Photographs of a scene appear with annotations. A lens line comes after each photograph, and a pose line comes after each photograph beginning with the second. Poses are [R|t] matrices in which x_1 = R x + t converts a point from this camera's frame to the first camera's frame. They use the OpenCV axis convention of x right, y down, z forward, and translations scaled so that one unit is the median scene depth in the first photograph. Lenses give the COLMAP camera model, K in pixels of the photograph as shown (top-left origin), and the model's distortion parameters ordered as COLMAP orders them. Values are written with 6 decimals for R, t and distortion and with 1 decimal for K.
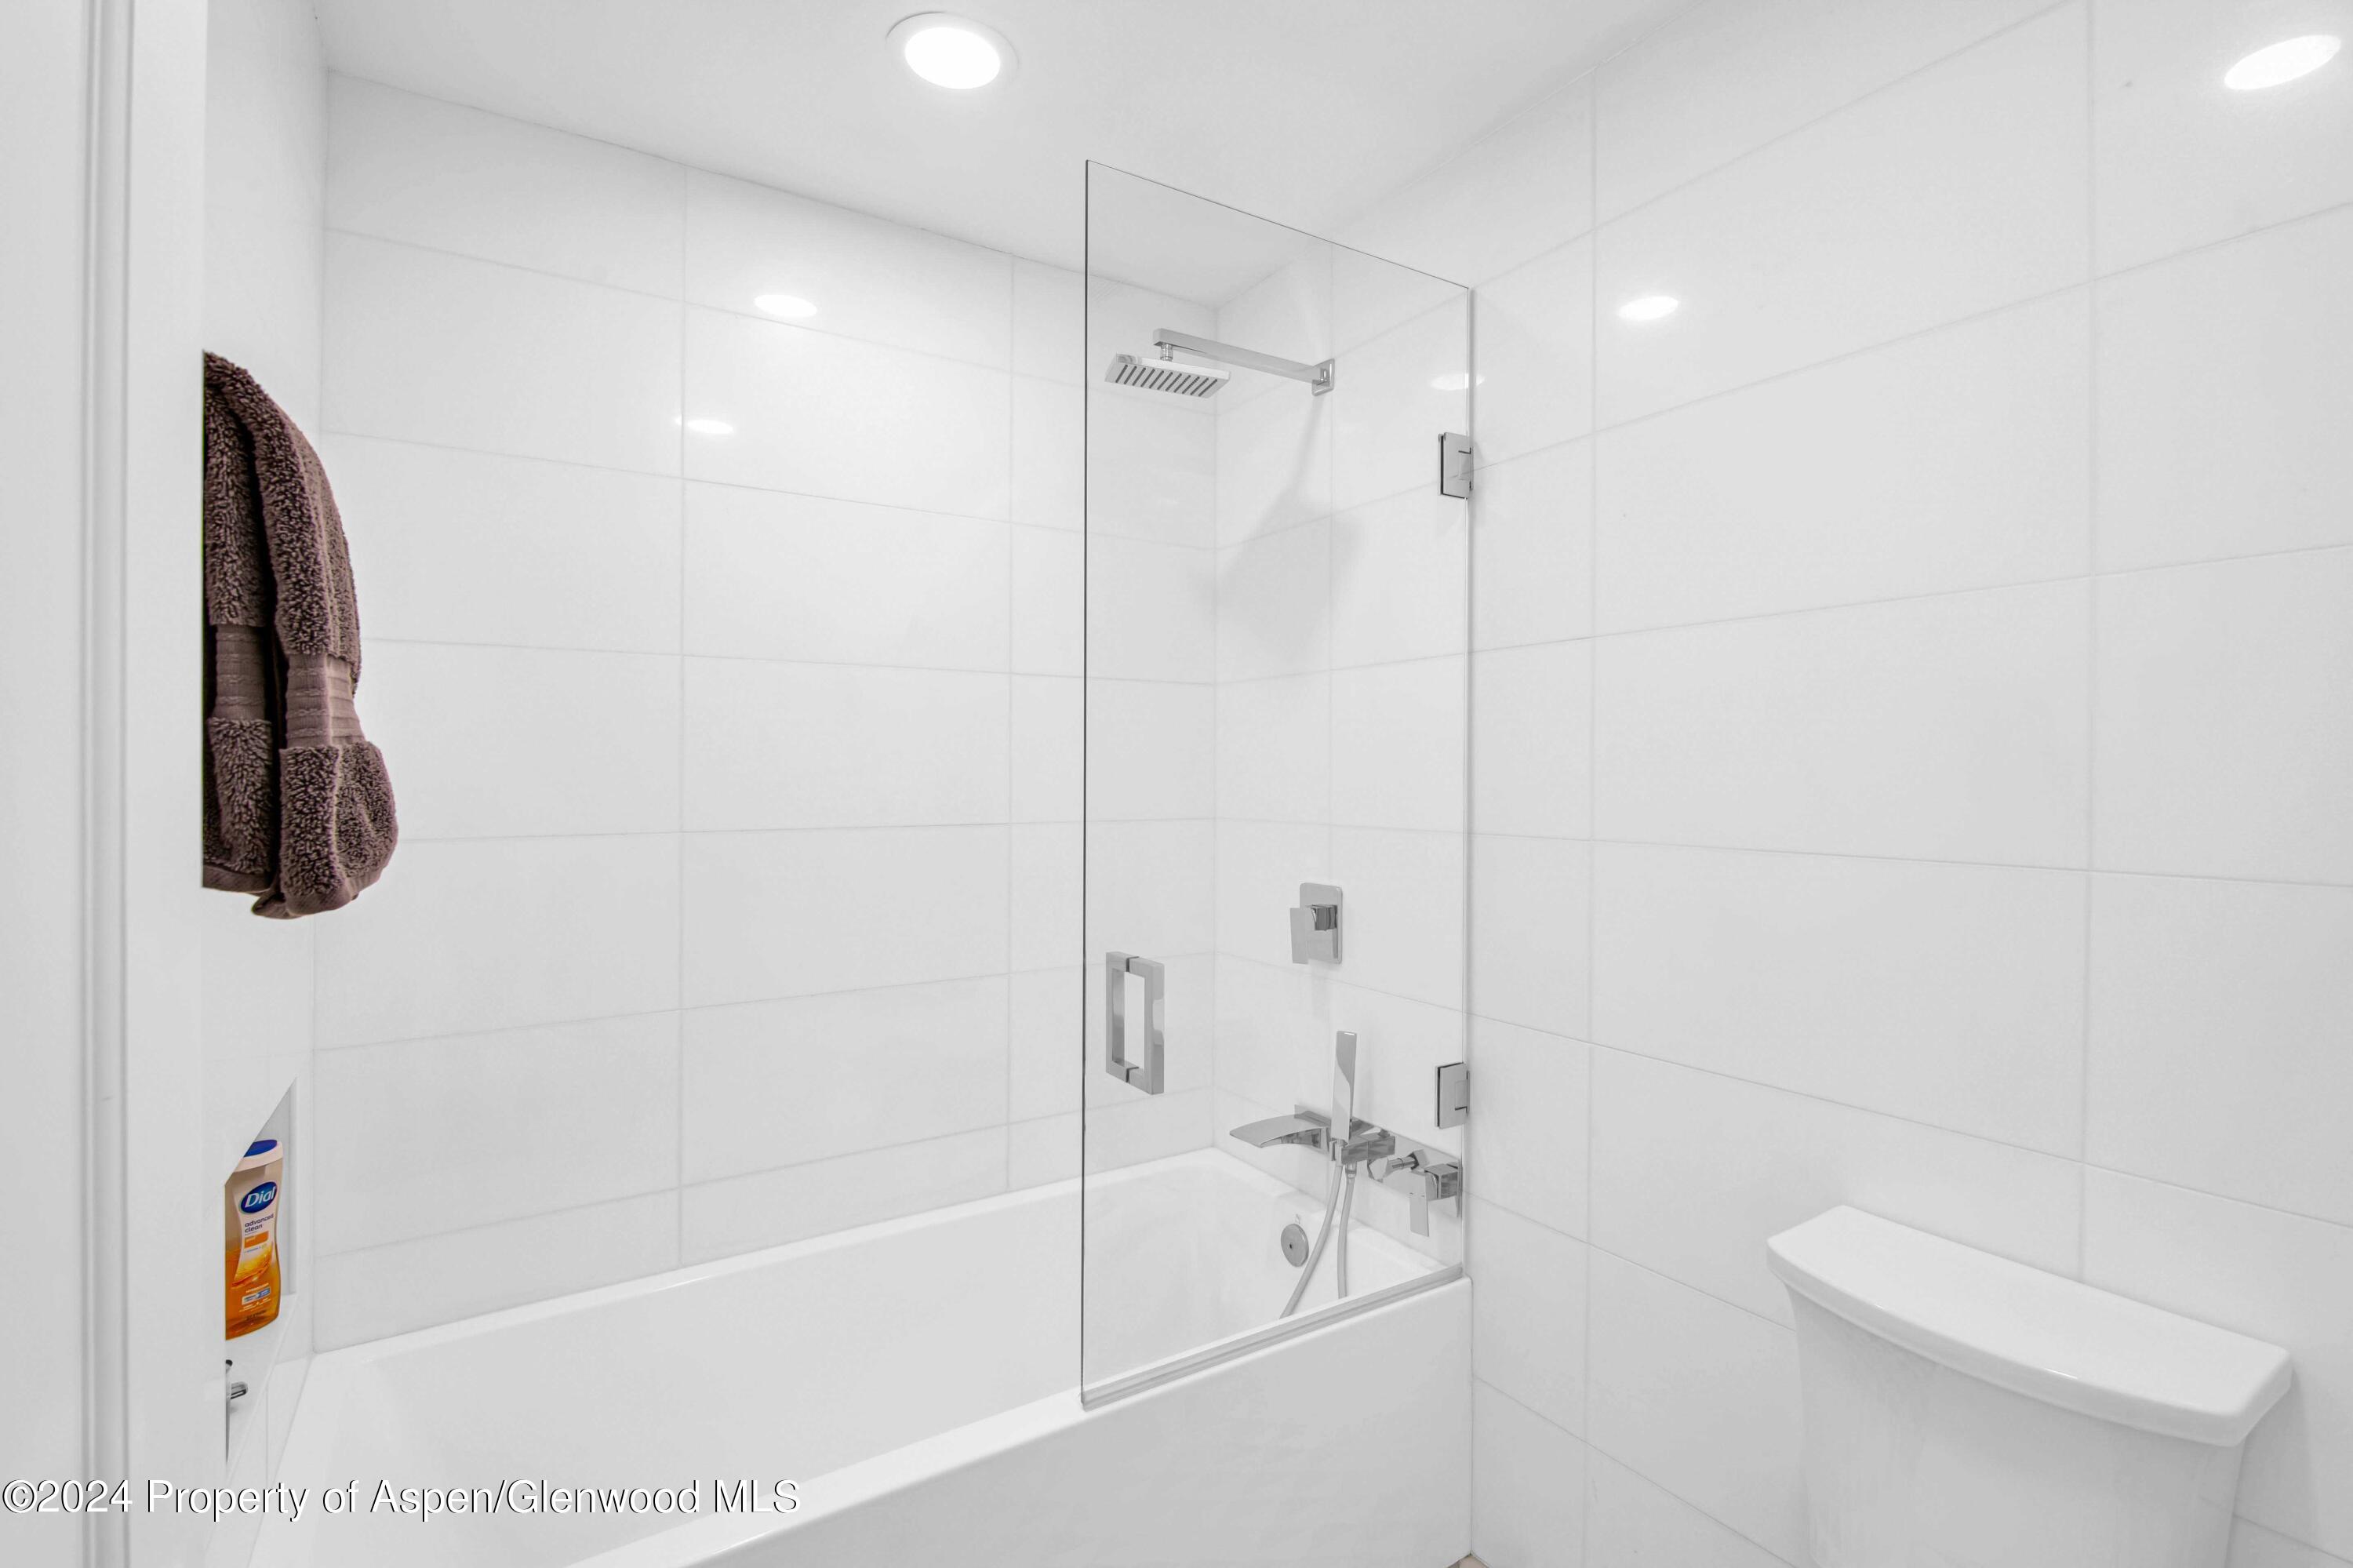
lens RADIAL K [[1081.3, 0, 1188.7], [0, 1081.3, 775.7], [0, 0, 1]] dist [-0.004137, -0.000166]
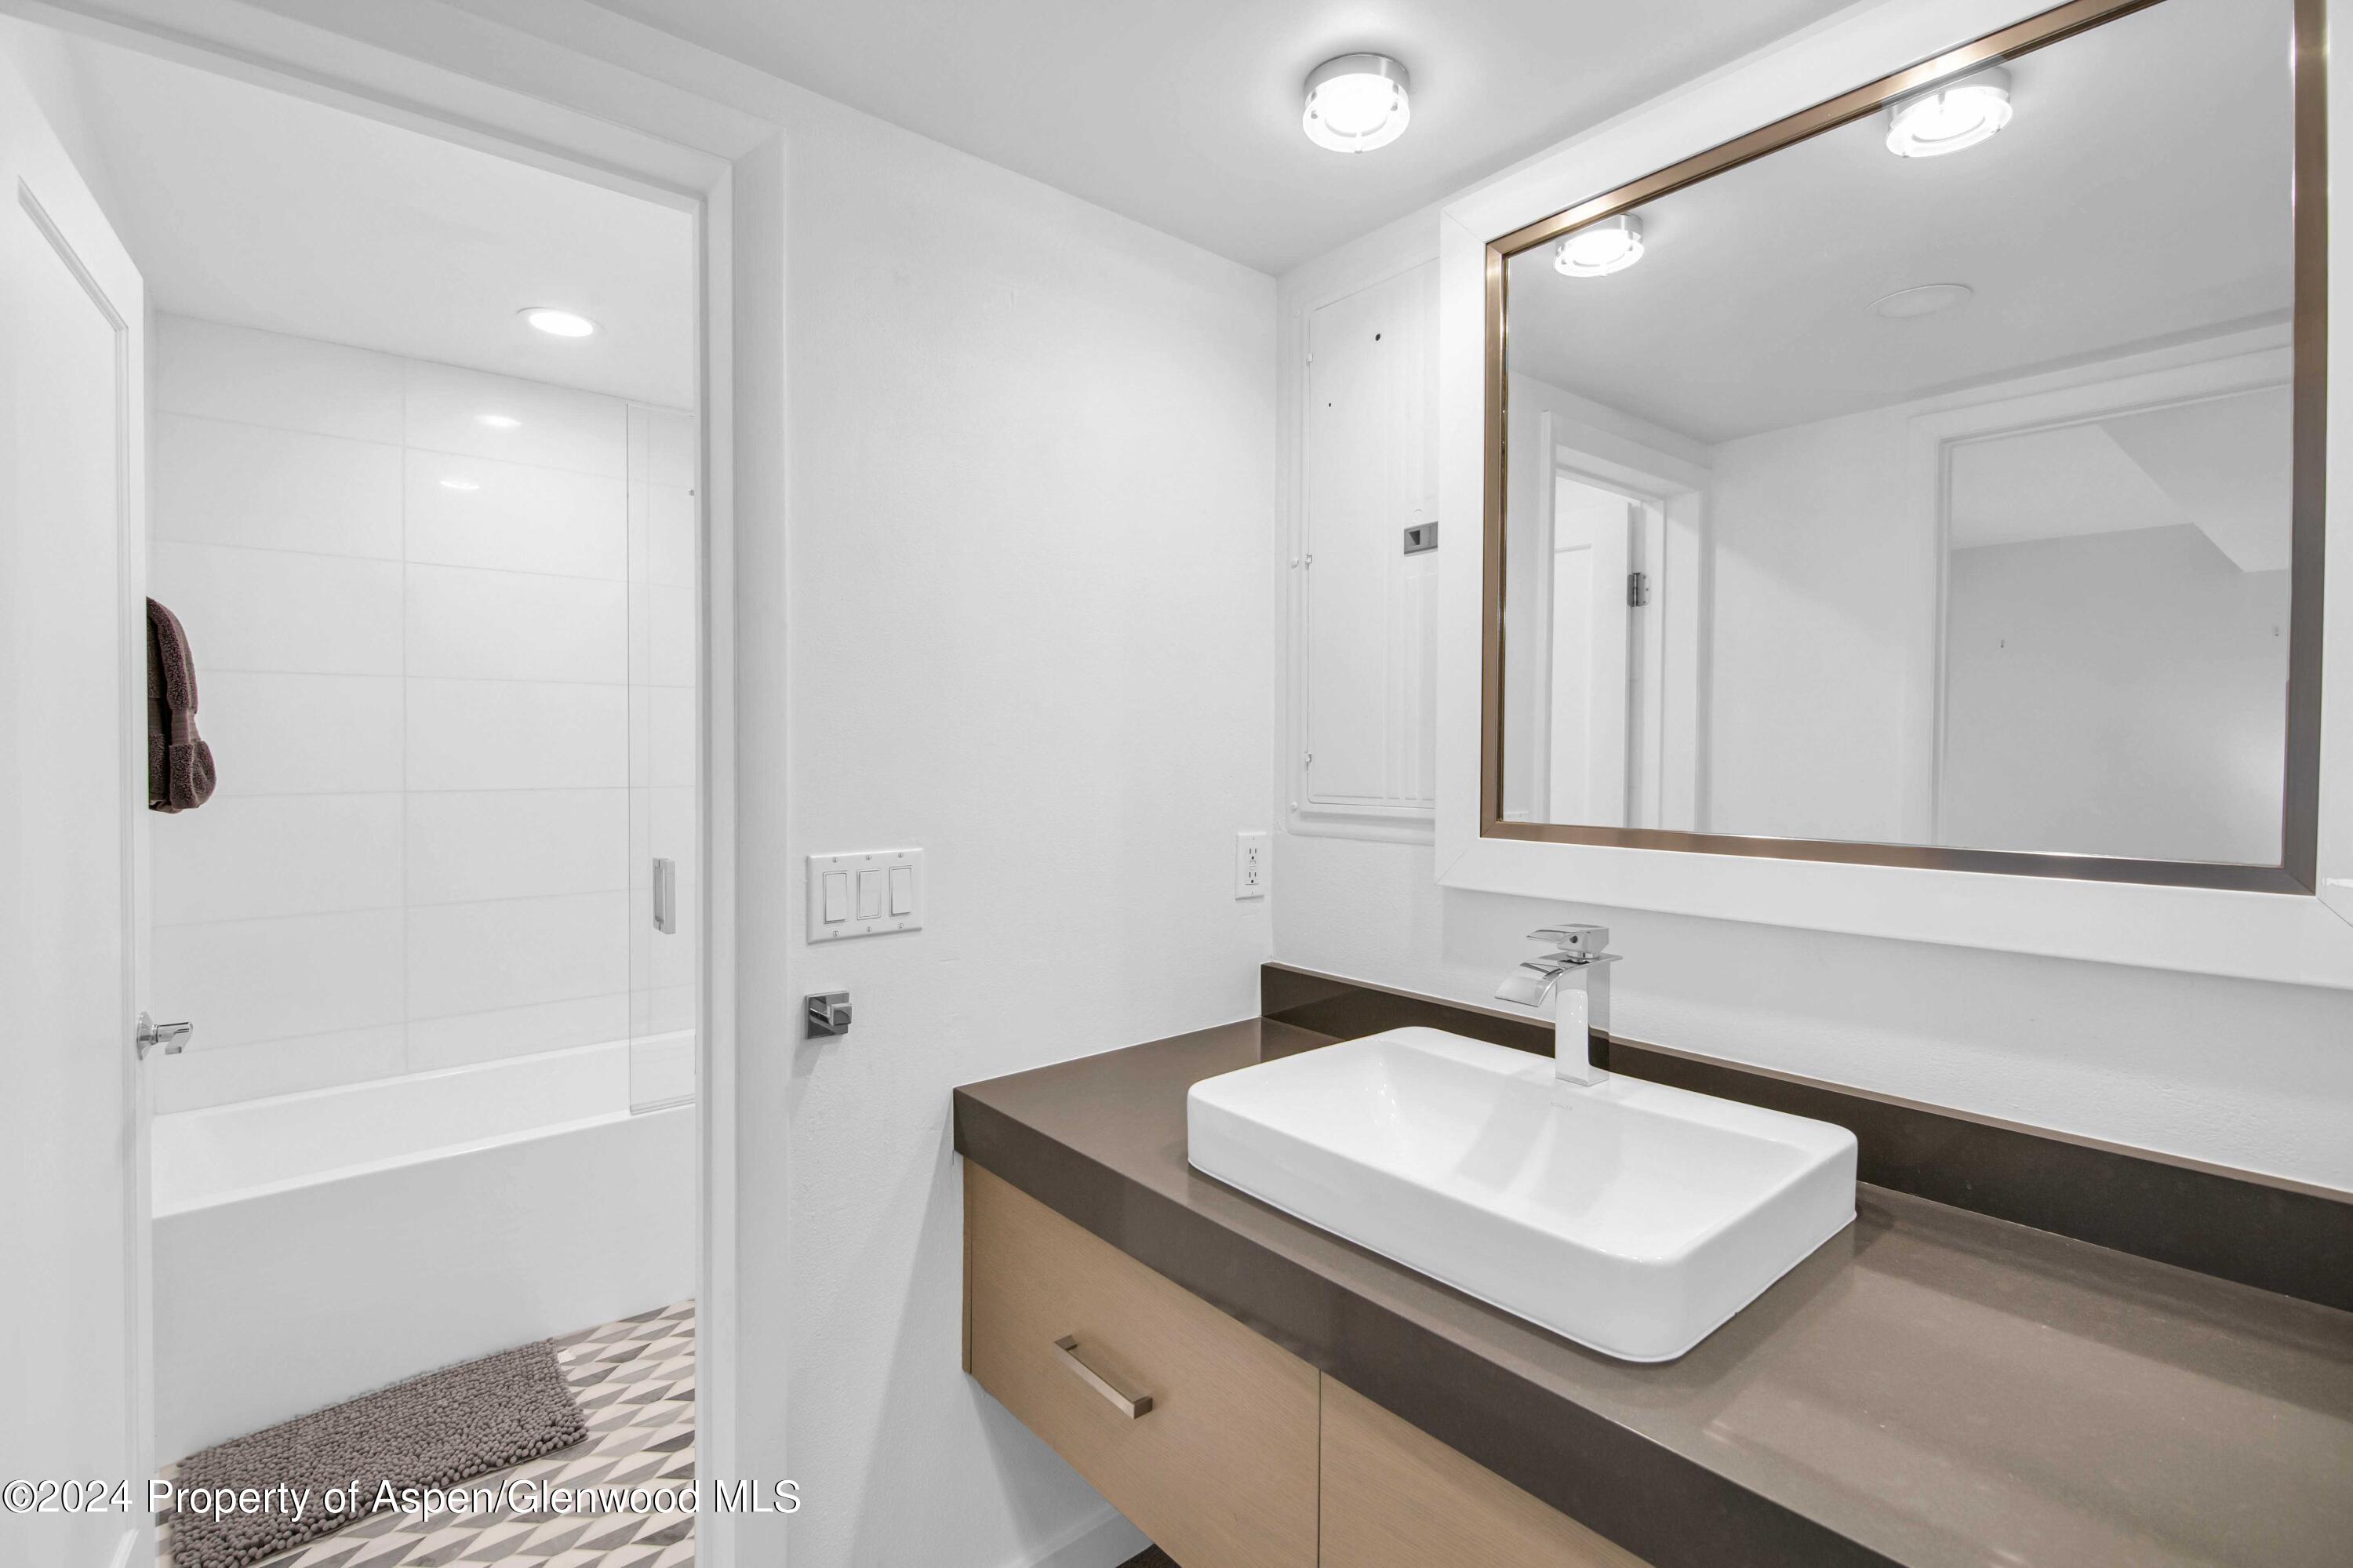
lens RADIAL K [[1081.3, 0, 1163.6], [0, 1081.3, 787.7], [0, 0, 1]] dist [-0.004137, -0.000166]
pose [[0.994268, 0.007419, 0.106657, 1.229606], [-0.010376, 0.999576, 0.027193, -0.018281], [-0.106410, -0.028143, 0.993924, -1.790090]]
